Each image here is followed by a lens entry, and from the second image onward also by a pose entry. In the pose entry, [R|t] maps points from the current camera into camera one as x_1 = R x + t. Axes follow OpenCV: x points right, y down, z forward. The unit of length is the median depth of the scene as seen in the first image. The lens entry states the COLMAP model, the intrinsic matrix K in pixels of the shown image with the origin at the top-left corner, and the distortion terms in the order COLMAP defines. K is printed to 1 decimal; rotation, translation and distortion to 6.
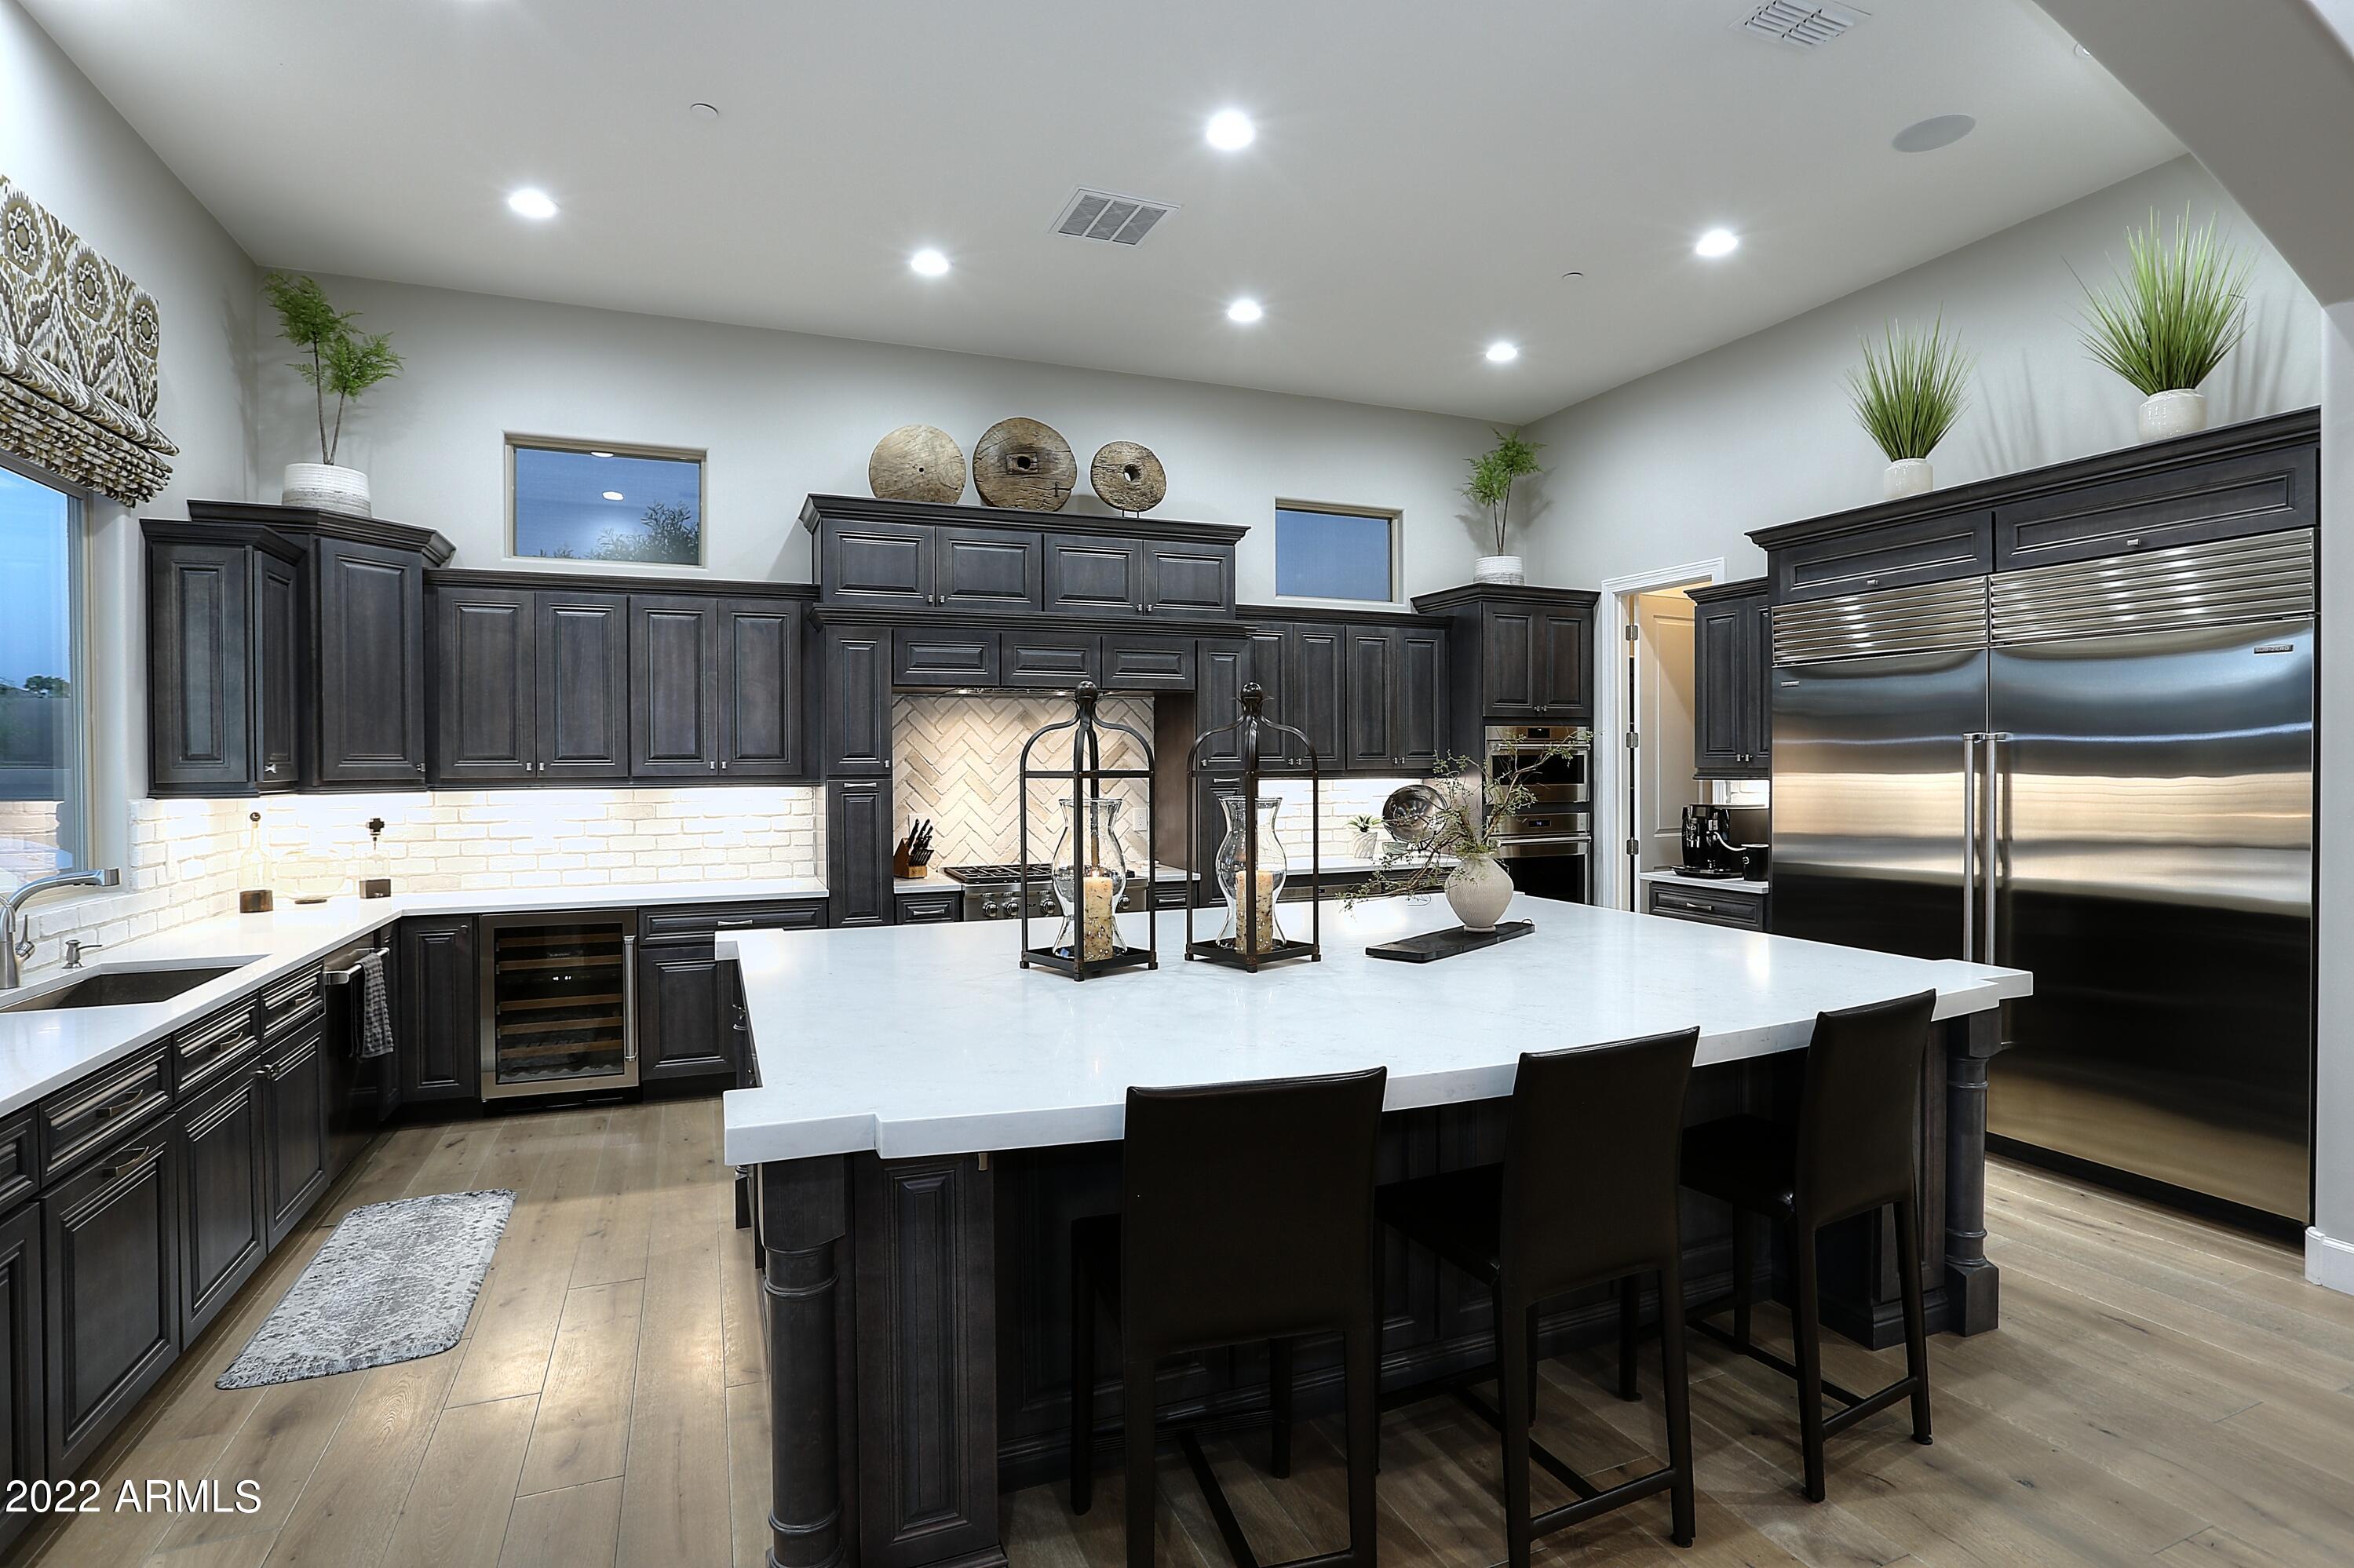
lens RADIAL K [[1139.4, 0, 1160.1], [0, 1139.4, 778.2], [0, 0, 1]] dist [-0.060950, 0.034510]
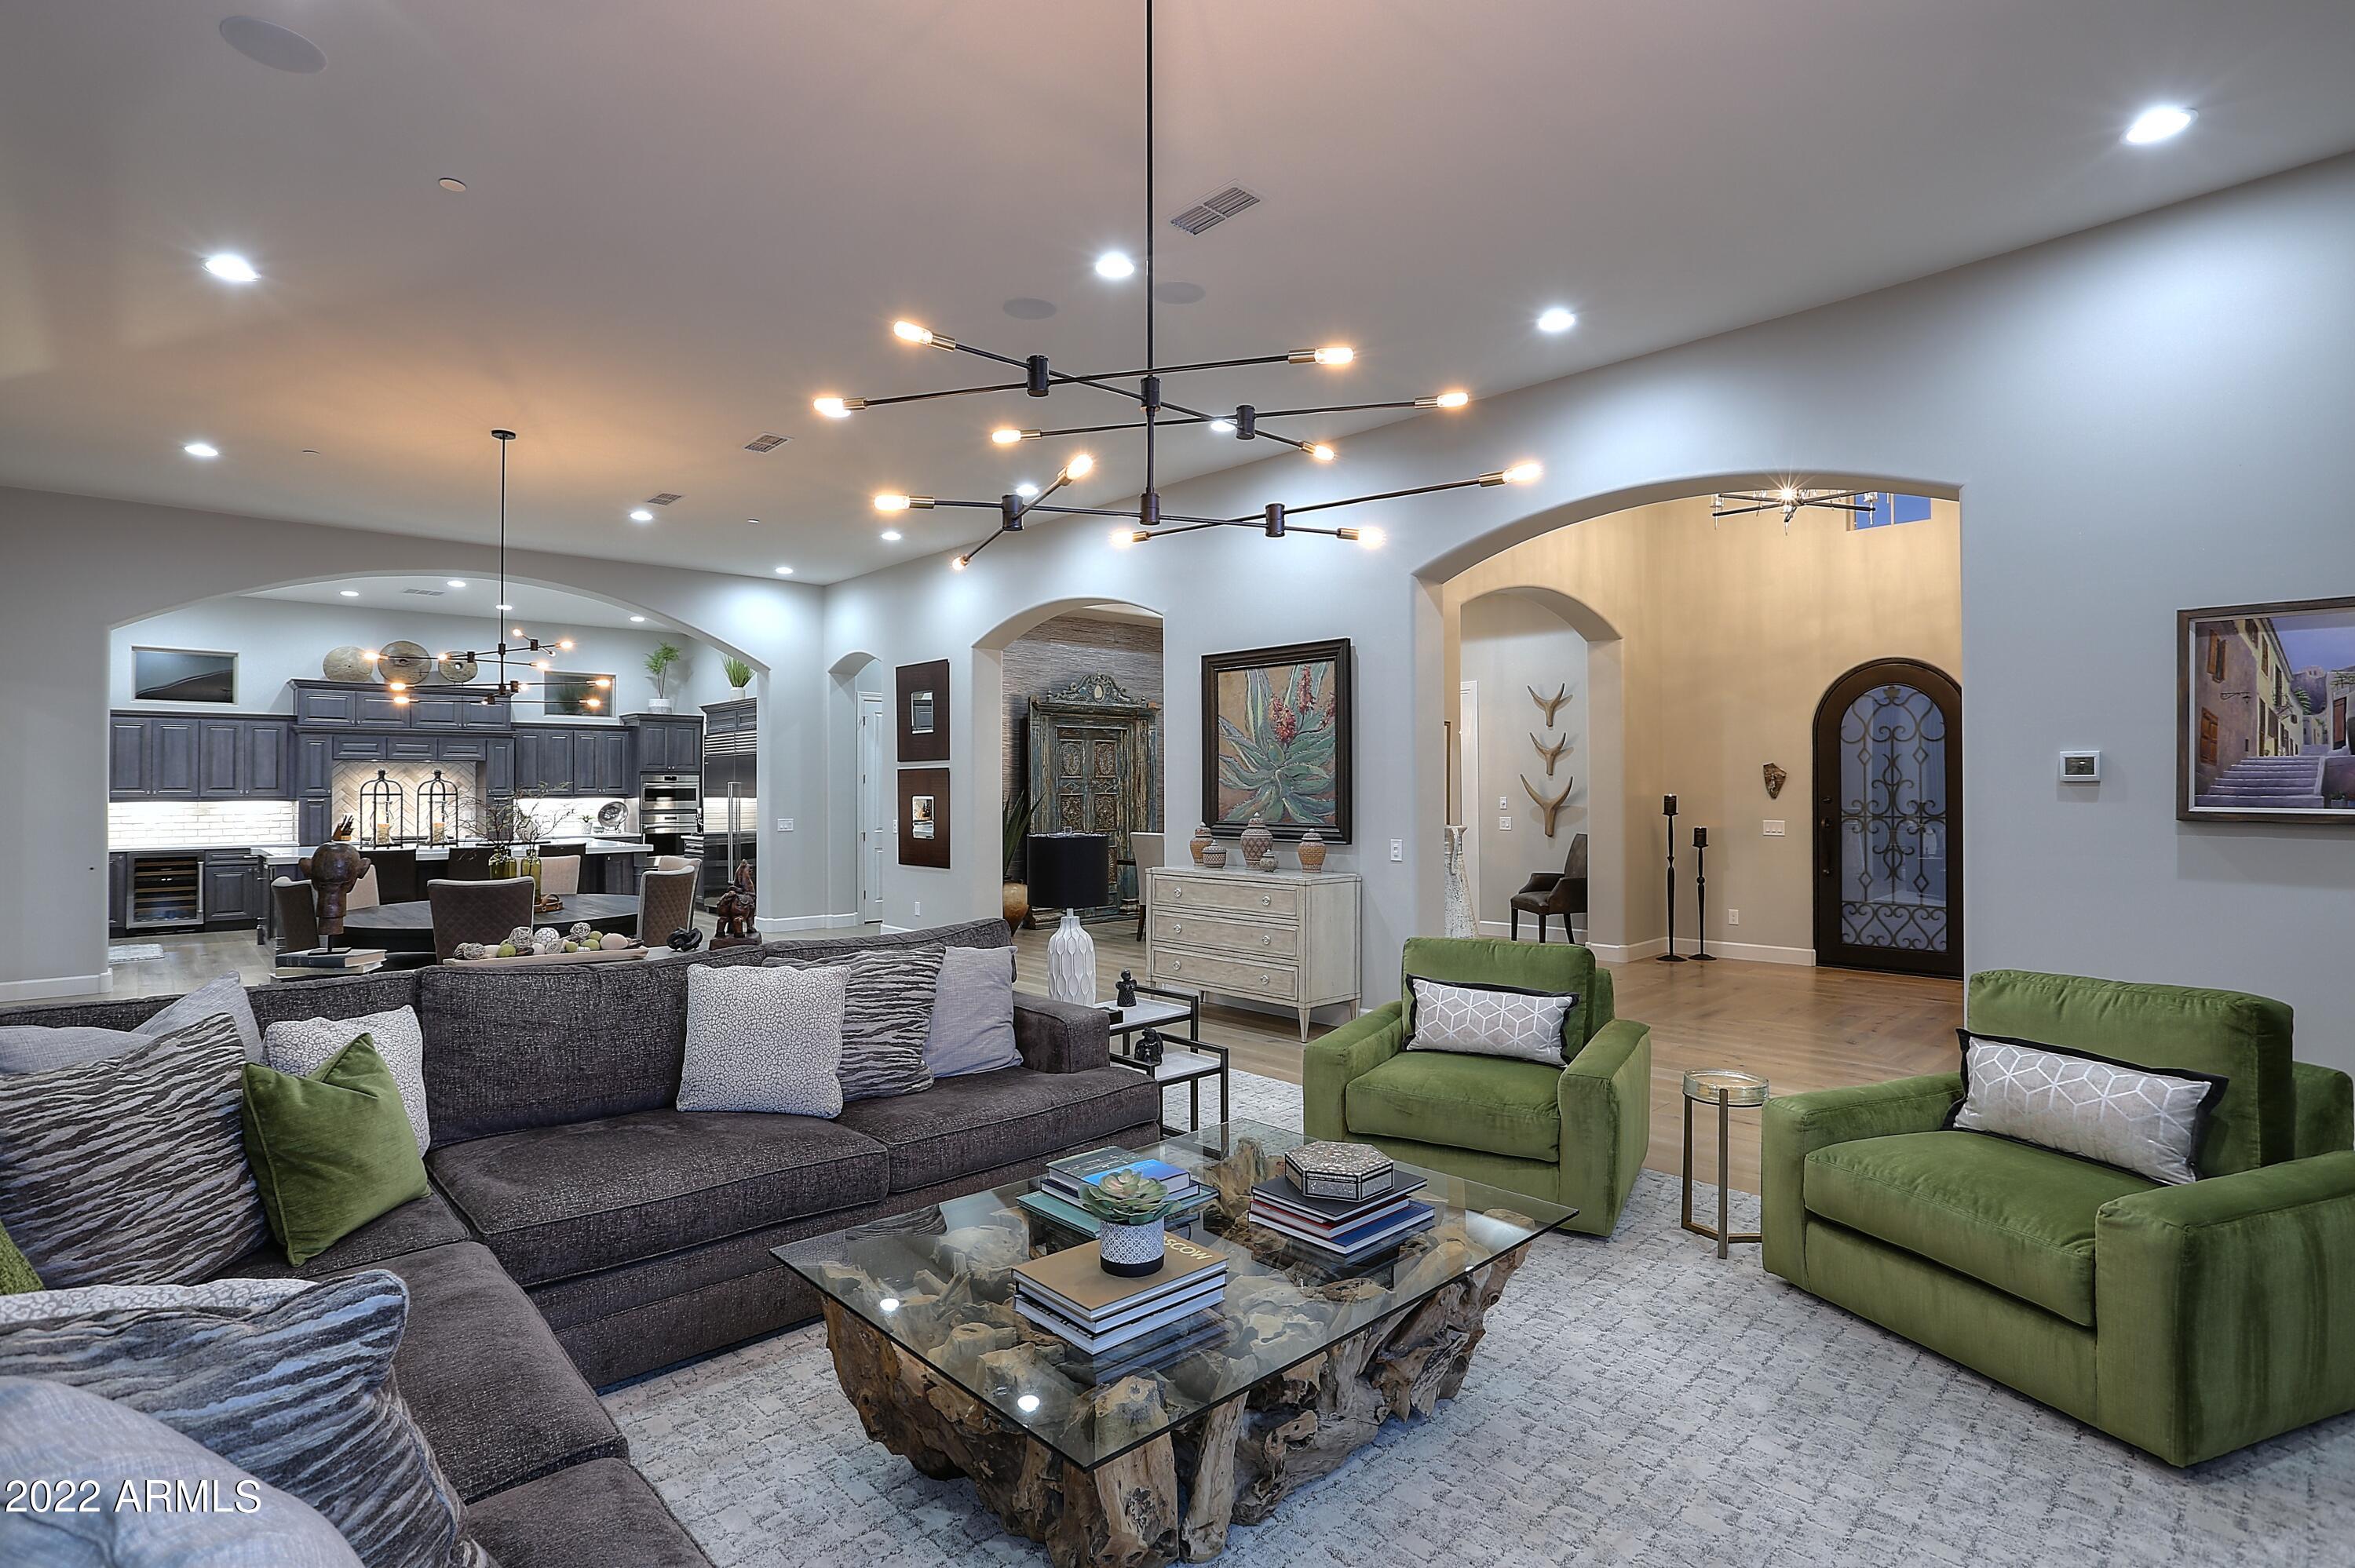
lens RADIAL K [[1139.9, 0, 1160.6], [0, 1139.9, 778.2], [0, 0, 1]] dist [-0.060950, 0.034510]
pose [[0.938650, 0.005730, 0.344822, 0.587950], [0.002219, 0.999741, -0.022653, 0.015821], [-0.344863, 0.022028, 0.938395, -1.789728]]
